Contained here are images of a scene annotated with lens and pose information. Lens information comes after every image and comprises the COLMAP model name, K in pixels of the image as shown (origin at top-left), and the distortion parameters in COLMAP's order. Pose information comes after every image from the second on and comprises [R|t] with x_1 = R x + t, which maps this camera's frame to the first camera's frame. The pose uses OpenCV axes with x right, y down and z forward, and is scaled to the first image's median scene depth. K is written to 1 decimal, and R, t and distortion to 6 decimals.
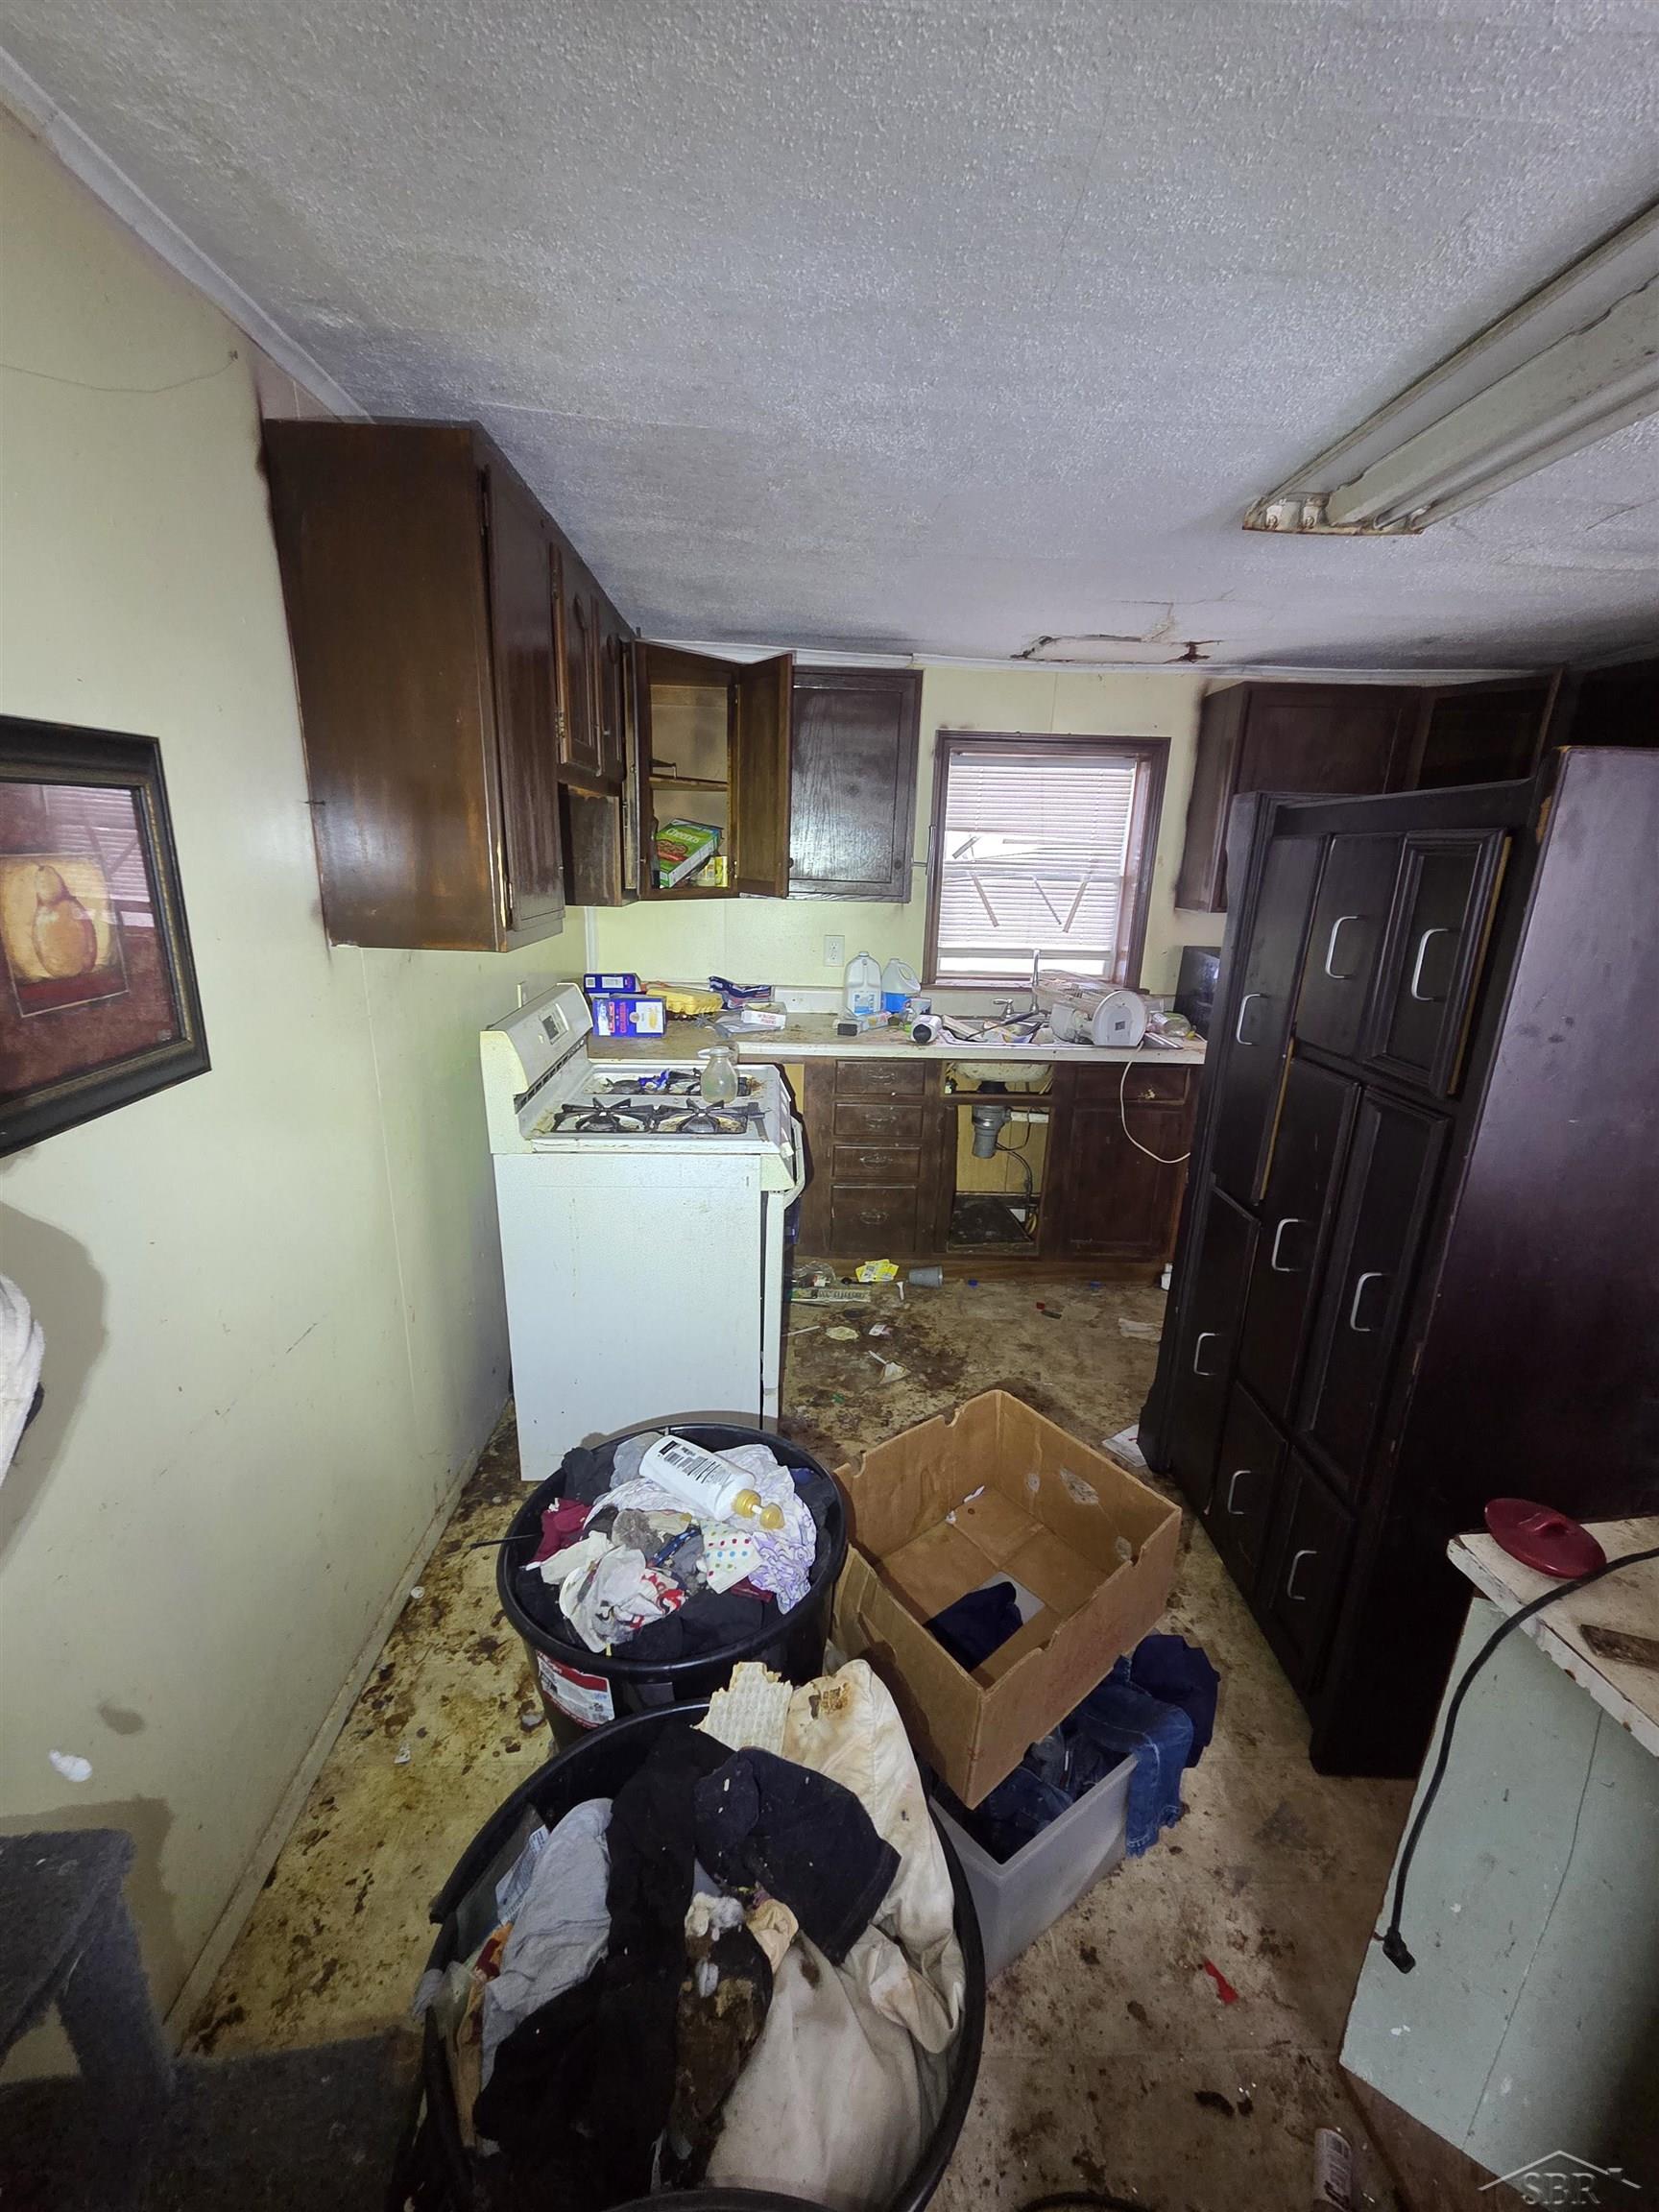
lens RADIAL K [[893.1, 0, 822.8], [0, 893.1, 1106.6], [0, 0, 1]] dist [-0.003309, 0.001639]
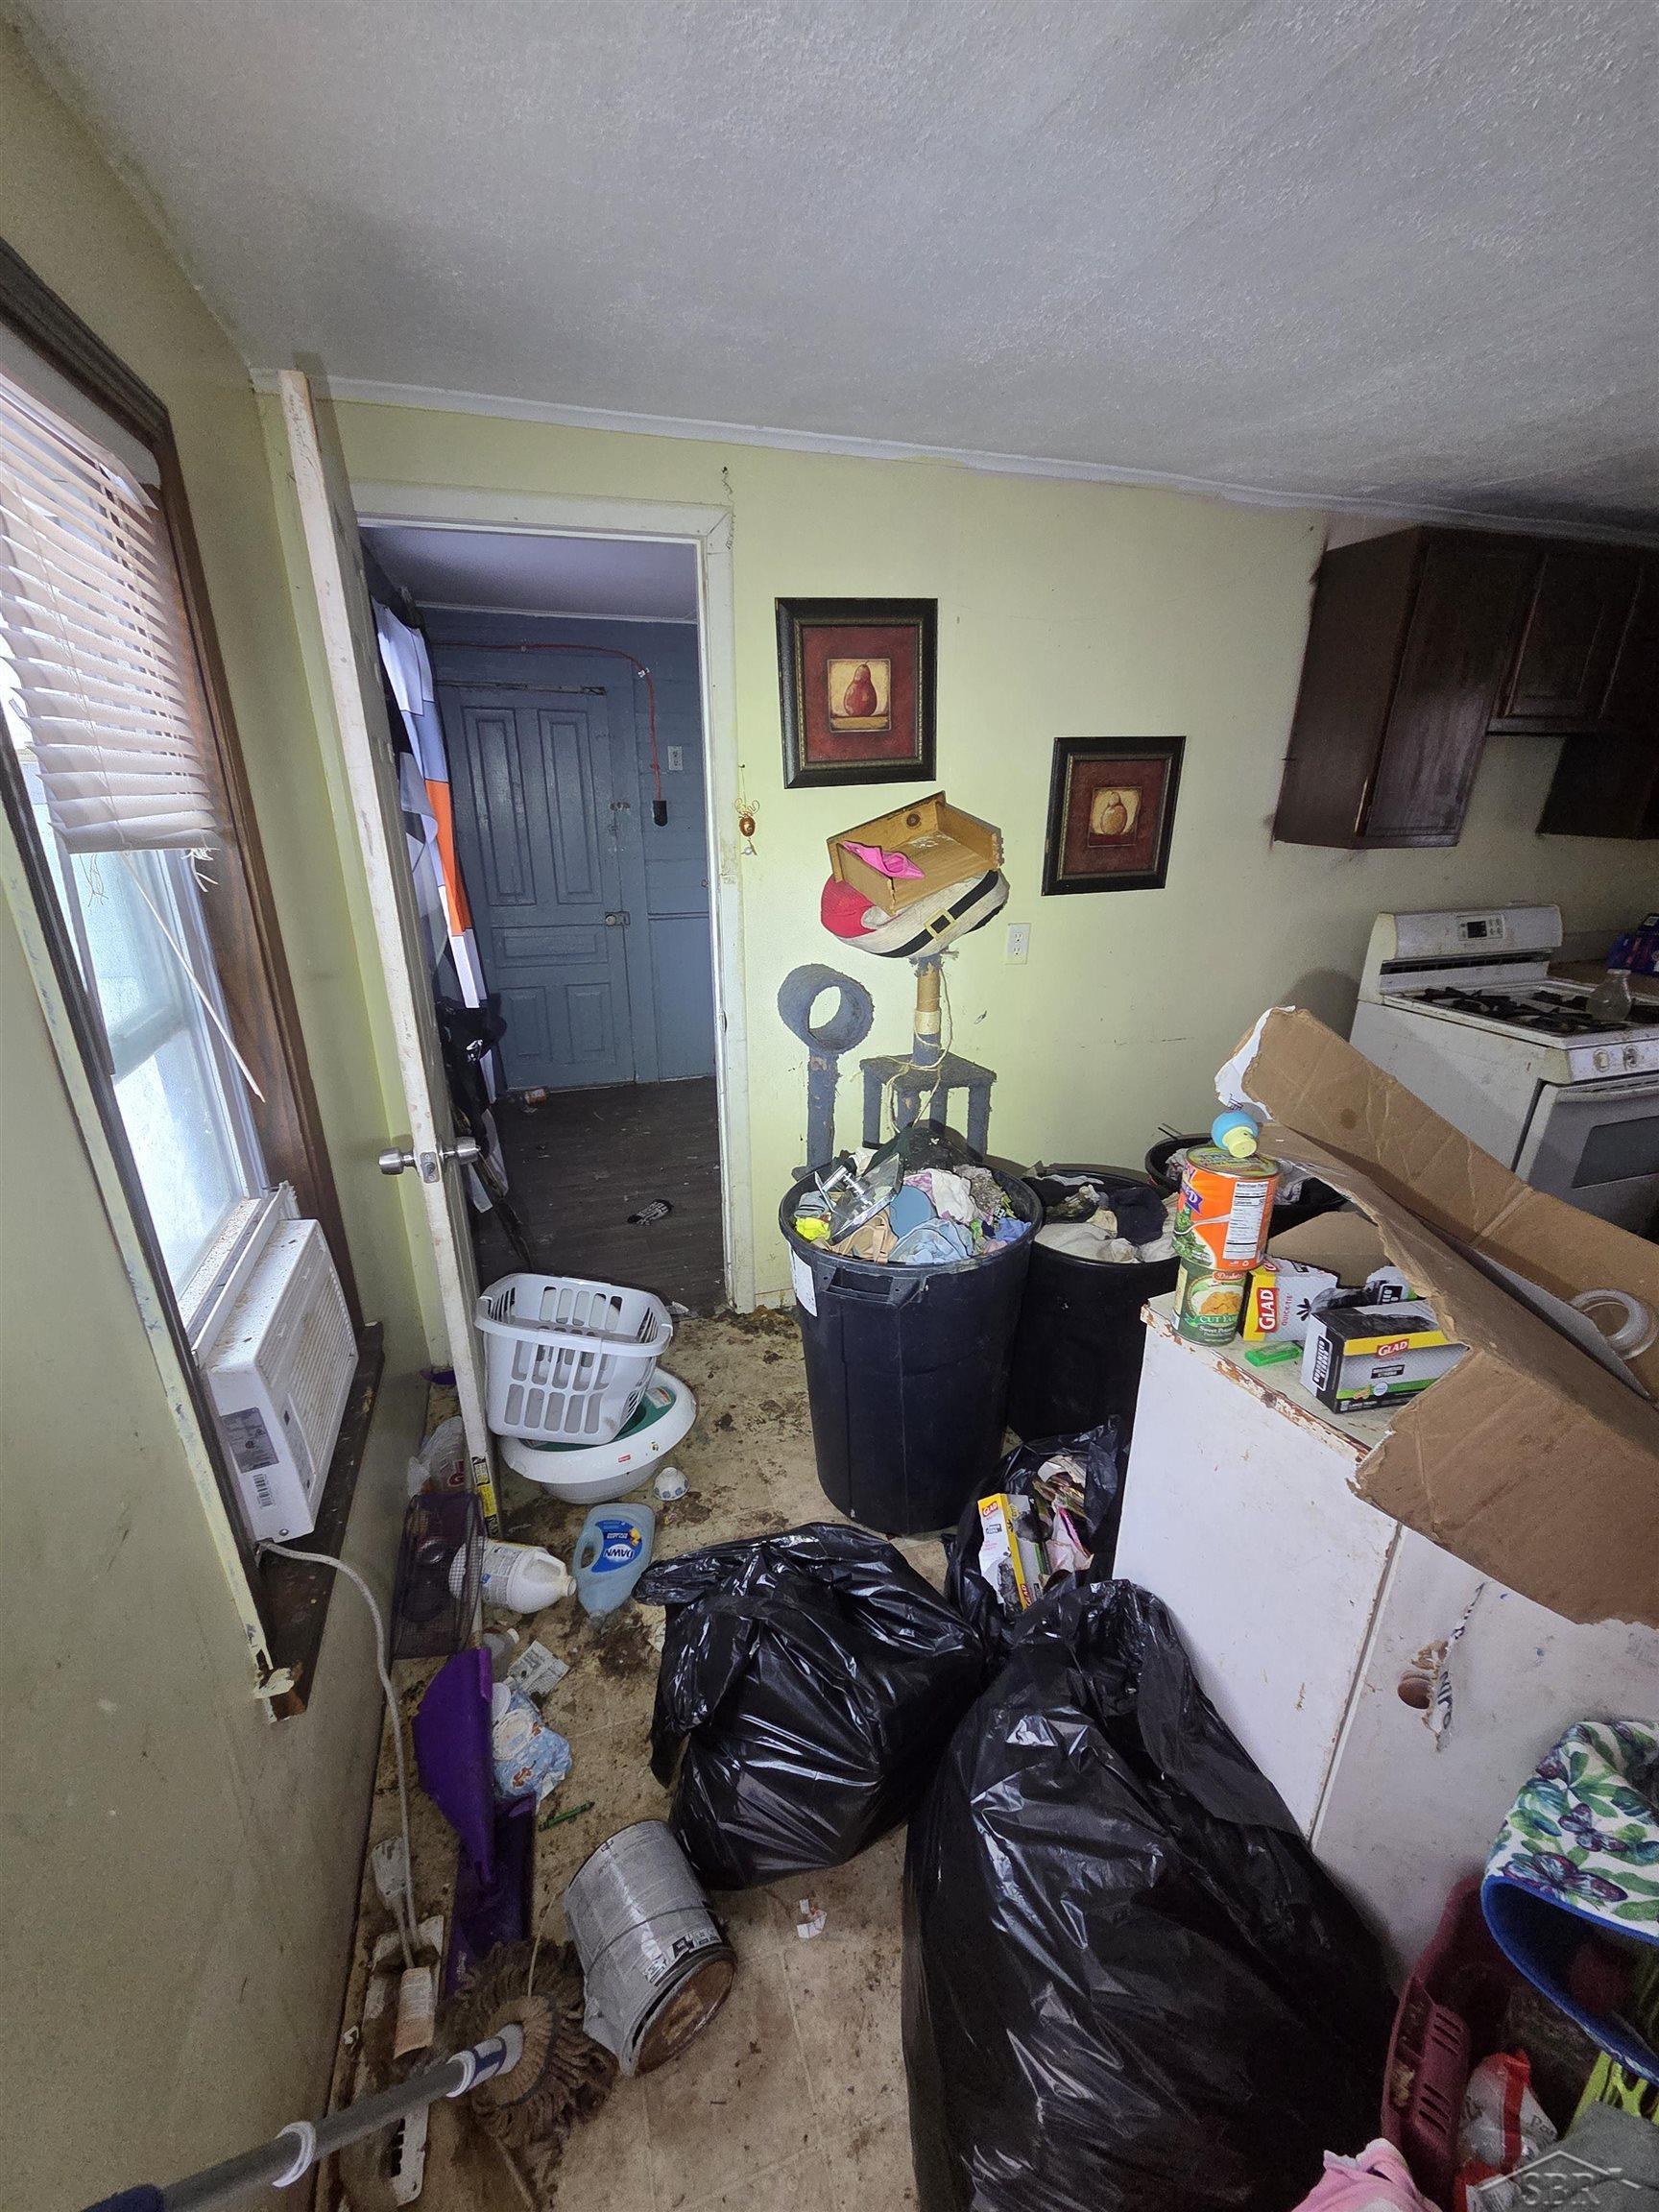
lens RADIAL K [[893.1, 0, 816.6], [0, 893.1, 1116.8], [0, 0, 1]] dist [-0.003309, 0.001639]
pose [[0.277319, 0.321861, -0.905262, 0.745474], [-0.258472, 0.932475, 0.252356, 0.090527], [0.925358, 0.164002, 0.341785, -0.275872]]
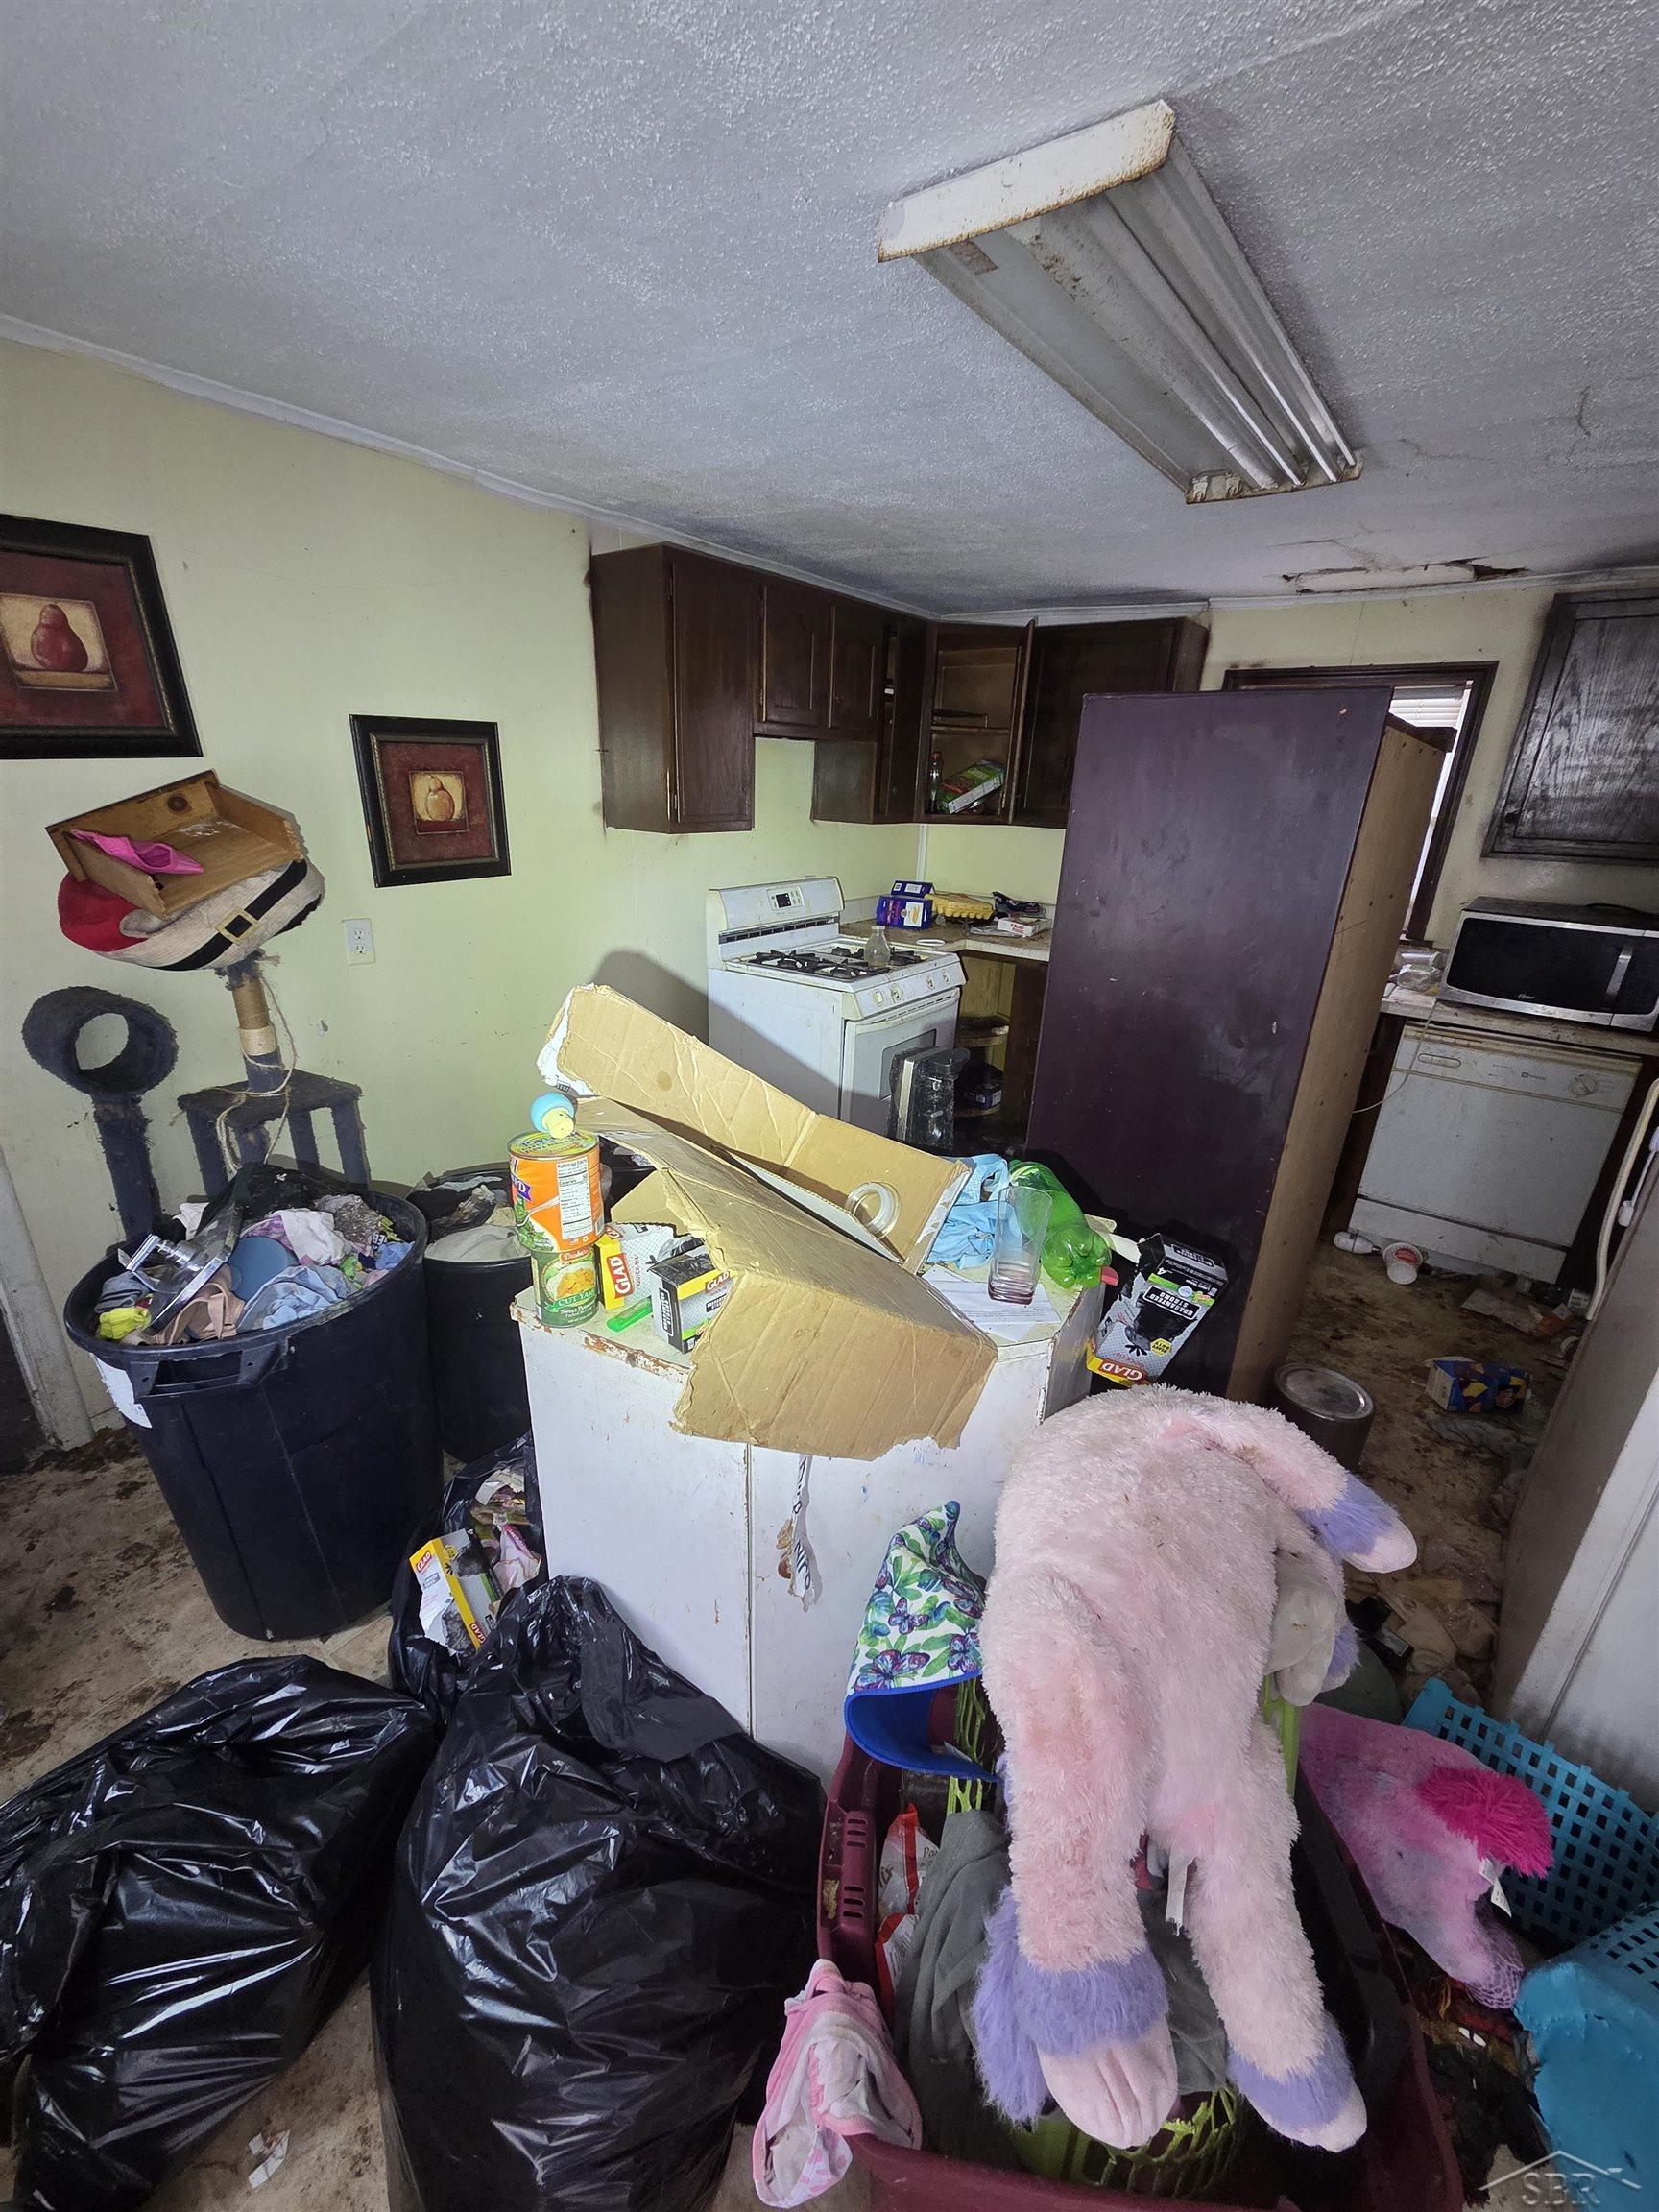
lens RADIAL K [[893.1, 0, 811.4], [0, 893.1, 1108.0], [0, 0, 1]] dist [-0.003309, 0.001639]
pose [[0.783797, 0.220038, -0.580728, 0.770092], [-0.185046, 0.975397, 0.119826, 0.071112], [0.592806, 0.013542, 0.805231, -0.196235]]
